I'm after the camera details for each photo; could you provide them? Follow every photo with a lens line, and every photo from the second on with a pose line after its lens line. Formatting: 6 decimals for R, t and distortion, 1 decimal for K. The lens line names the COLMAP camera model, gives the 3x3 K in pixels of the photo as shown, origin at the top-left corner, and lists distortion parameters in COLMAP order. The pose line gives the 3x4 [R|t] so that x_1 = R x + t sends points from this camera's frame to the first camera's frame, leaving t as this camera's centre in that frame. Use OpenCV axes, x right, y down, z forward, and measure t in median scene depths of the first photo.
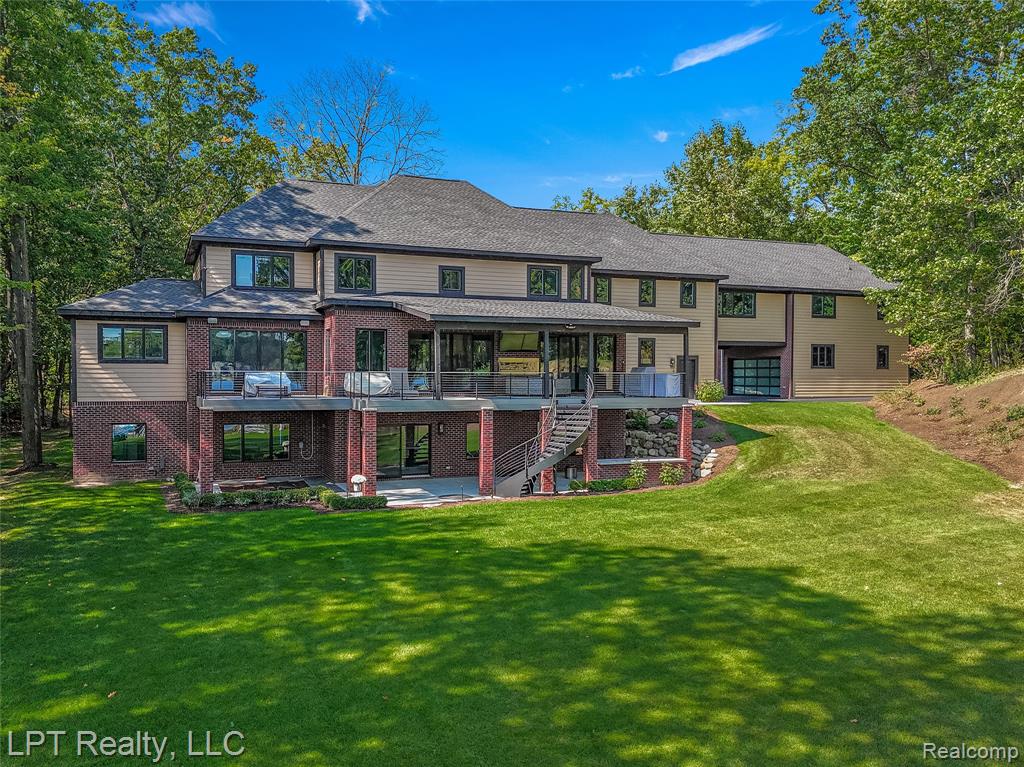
lens RADIAL K [[788.5, 0, 499.7], [0, 788.5, 382.5], [0, 0, 1]] dist [0.039398, -0.002561]
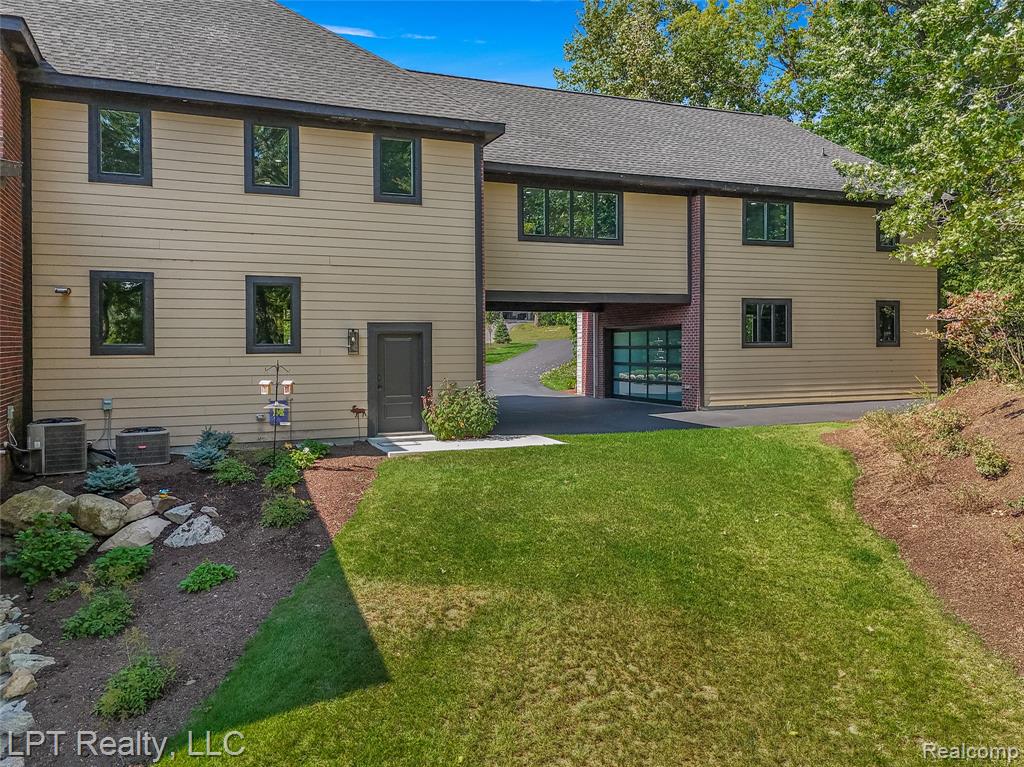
lens RADIAL K [[856.8, 0, 512.7], [0, 856.8, 348.7], [0, 0, 1]] dist [0.050111, -0.001187]
pose [[0.999577, -0.008559, 0.027797, 0.357142], [0.008826, 0.999916, -0.009499, -0.020814], [-0.027714, 0.009741, 0.999568, 0.718100]]
